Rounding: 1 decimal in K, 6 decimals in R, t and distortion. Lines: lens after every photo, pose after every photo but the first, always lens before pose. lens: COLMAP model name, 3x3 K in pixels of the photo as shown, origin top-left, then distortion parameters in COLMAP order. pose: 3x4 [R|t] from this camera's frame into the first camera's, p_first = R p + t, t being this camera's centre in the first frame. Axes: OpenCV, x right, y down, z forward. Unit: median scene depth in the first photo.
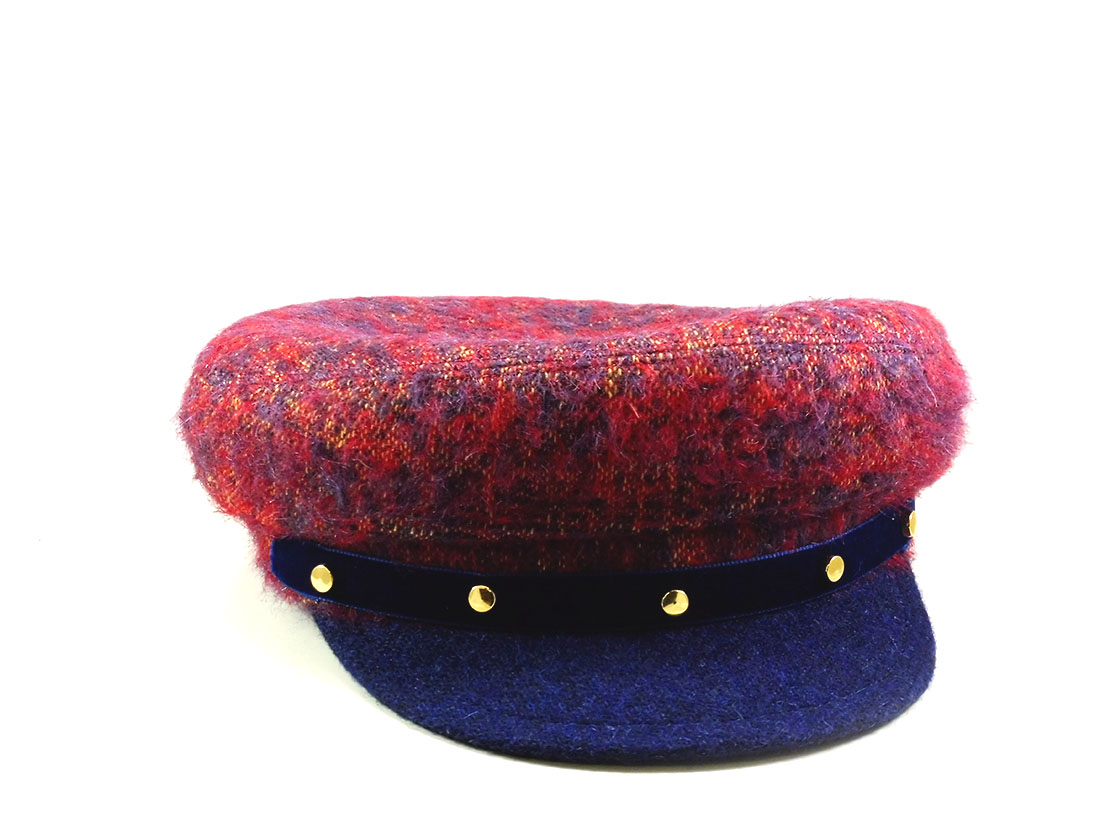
lens RADIAL K [[2837.7, 0, 550.0], [0, 2837.7, 412.5], [0, 0, 1]] dist [1.094051, -28.779758]
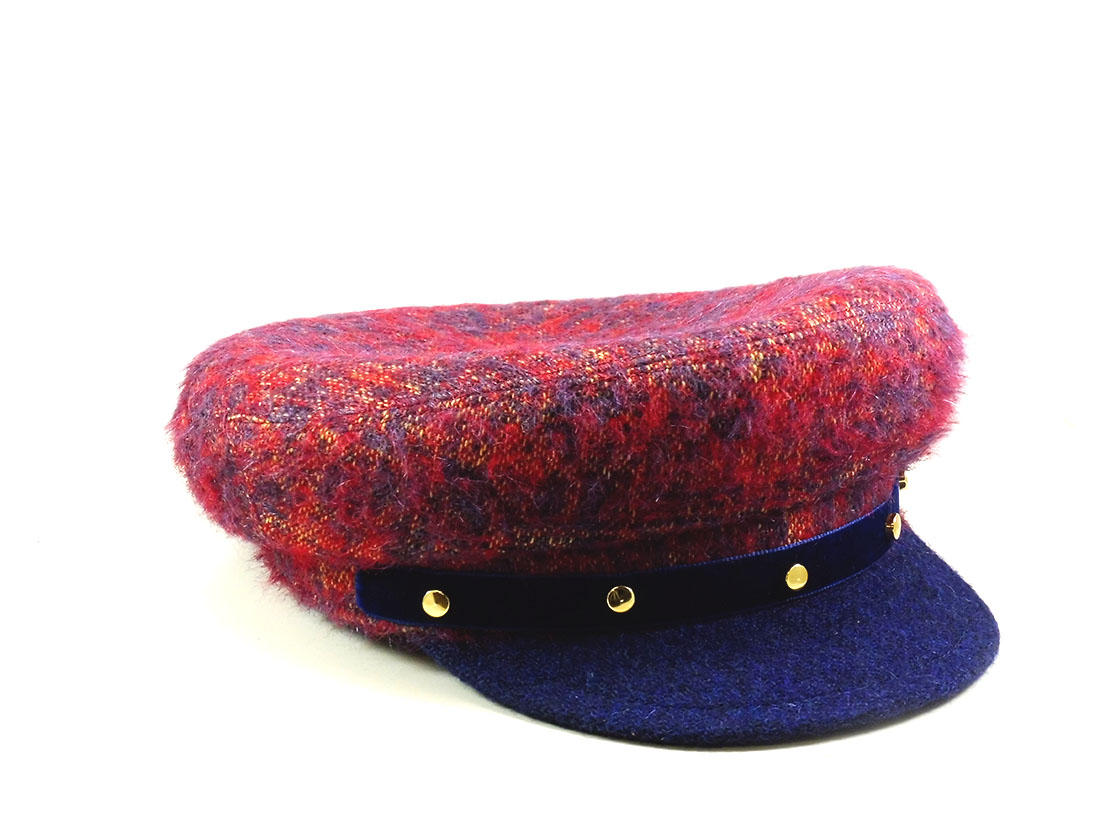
lens RADIAL K [[2837.7, 0, 550.0], [0, 2837.7, 412.5], [0, 0, 1]] dist [1.094051, -28.779758]
pose [[0.931200, -0.115777, 0.345633, -0.390342], [0.116629, 0.993005, 0.018408, -0.021256], [-0.345346, 0.023169, 0.938189, 0.070692]]
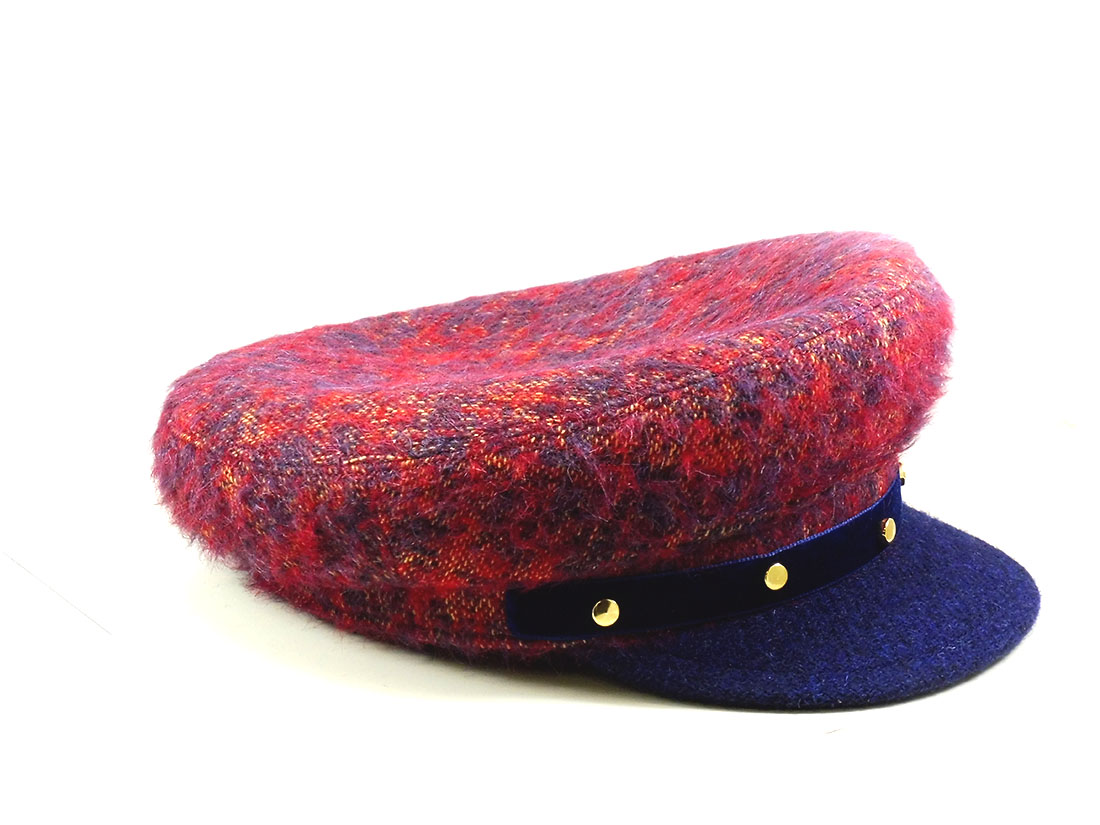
lens RADIAL K [[2837.7, 0, 550.0], [0, 2837.7, 412.5], [0, 0, 1]] dist [1.094051, -28.779758]
pose [[0.671698, -0.237120, 0.701852, -0.791192], [0.236737, 0.966420, 0.099938, -0.114160], [-0.701981, 0.099026, 0.705277, 0.336539]]
